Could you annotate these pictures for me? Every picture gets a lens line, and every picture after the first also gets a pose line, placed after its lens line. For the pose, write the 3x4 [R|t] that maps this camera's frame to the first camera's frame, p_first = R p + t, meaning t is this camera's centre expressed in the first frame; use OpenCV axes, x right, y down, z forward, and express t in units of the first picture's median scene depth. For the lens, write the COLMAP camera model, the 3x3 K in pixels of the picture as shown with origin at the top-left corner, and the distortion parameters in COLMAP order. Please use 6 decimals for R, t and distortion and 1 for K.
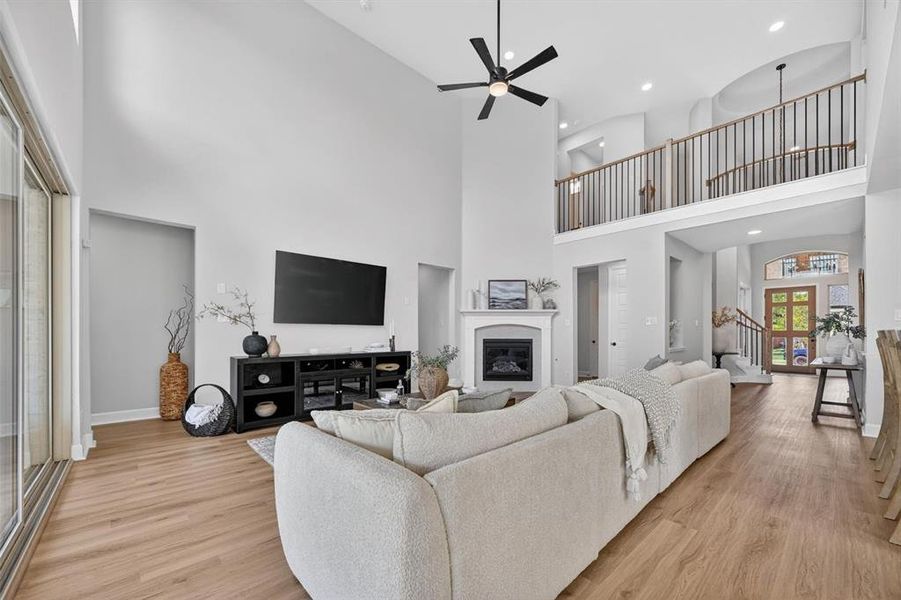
lens RADIAL K [[358.7, 0, 453.4], [0, 358.7, 330.3], [0, 0, 1]] dist [-0.000476, 0.000413]
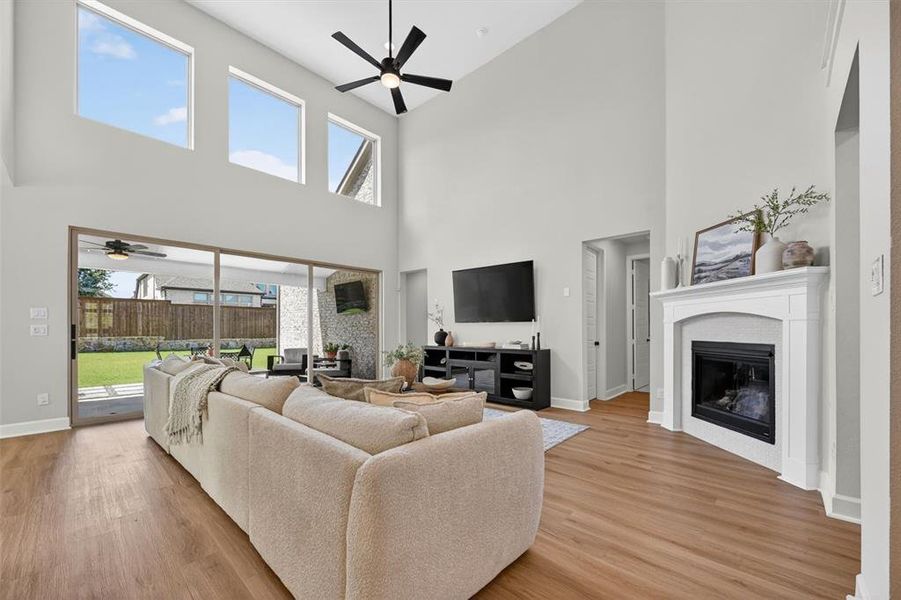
lens RADIAL K [[358.7, 0, 453.4], [0, 358.7, 330.3], [0, 0, 1]] dist [-0.000476, 0.000413]
pose [[0.082534, -0.000122, -0.996588, 0.619834], [0.004574, 0.999990, 0.000257, 0.006261], [0.996578, -0.004579, 0.082534, 0.602507]]
